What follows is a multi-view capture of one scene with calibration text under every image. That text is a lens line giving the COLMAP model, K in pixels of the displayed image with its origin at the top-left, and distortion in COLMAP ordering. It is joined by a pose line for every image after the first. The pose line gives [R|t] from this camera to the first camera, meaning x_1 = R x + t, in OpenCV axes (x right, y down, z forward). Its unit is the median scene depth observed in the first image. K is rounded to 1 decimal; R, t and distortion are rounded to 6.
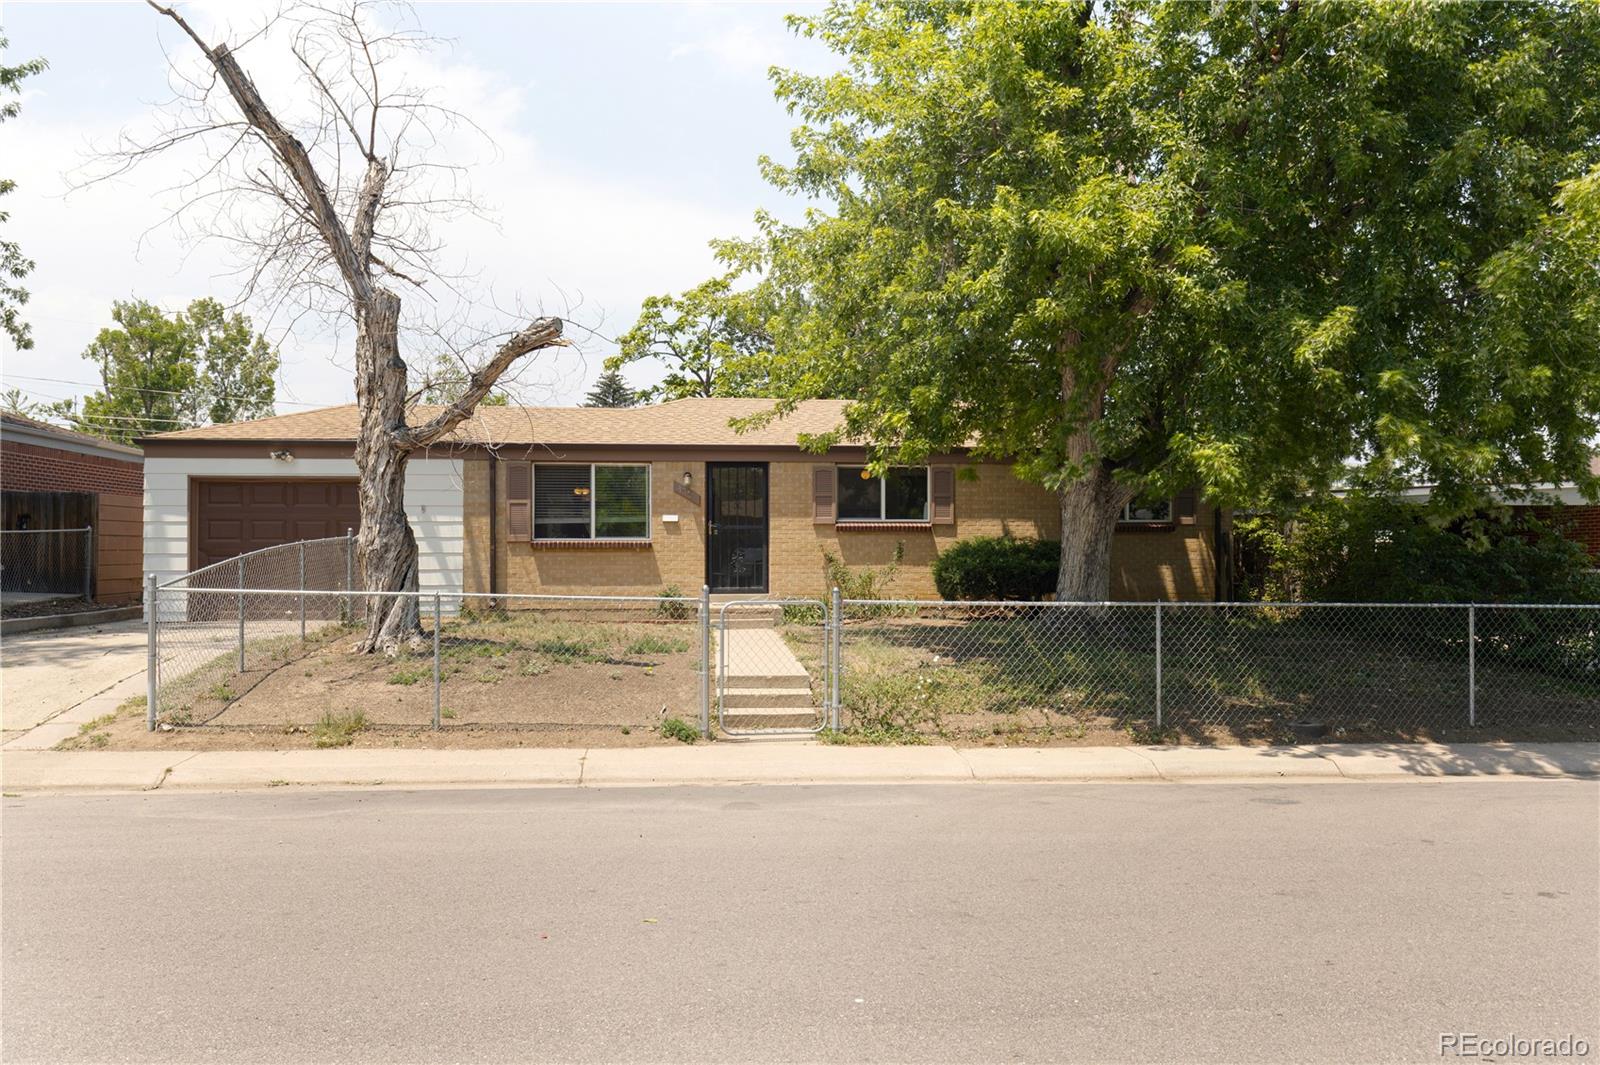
lens RADIAL K [[1229.4, 0, 799.3], [0, 1229.4, 534.8], [0, 0, 1]] dist [0.001358, 0.000025]
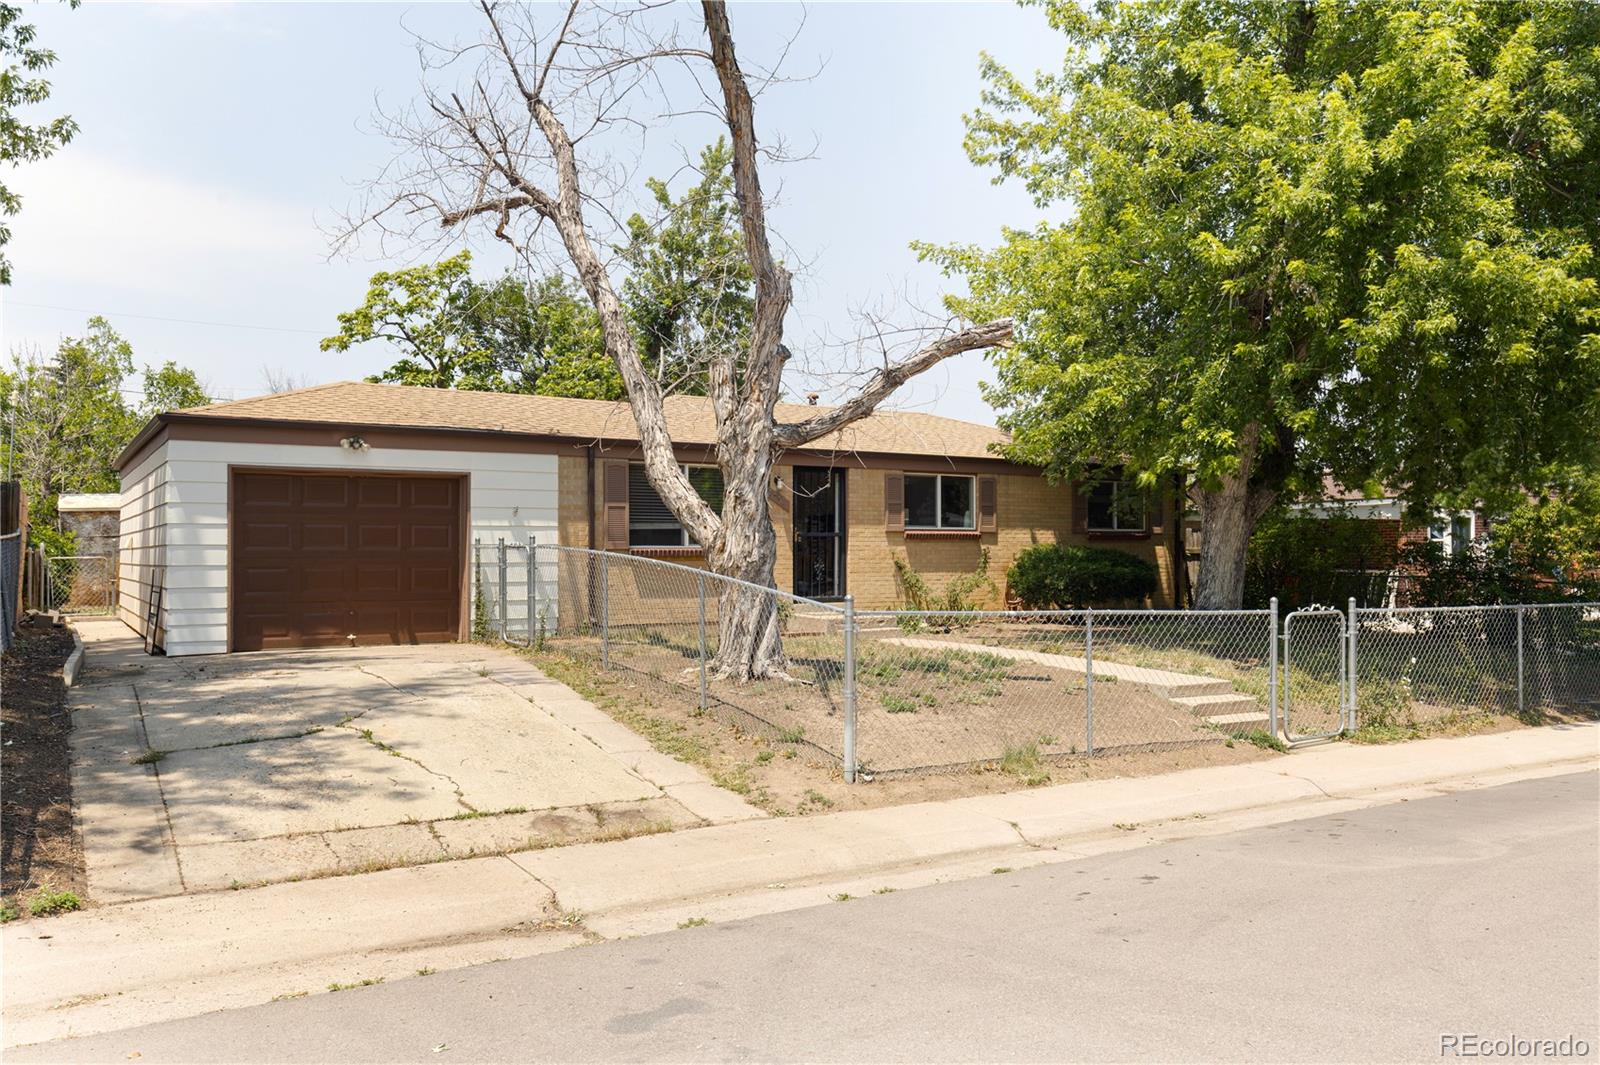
lens RADIAL K [[1219.5, 0, 800.2], [0, 1219.5, 534.6], [0, 0, 1]] dist [0.003582, 0.000706]
pose [[0.900135, 0.004822, 0.435584, -0.483104], [-0.004258, 0.999988, -0.002270, -0.003807], [-0.435590, 0.000188, 0.900145, 0.142126]]
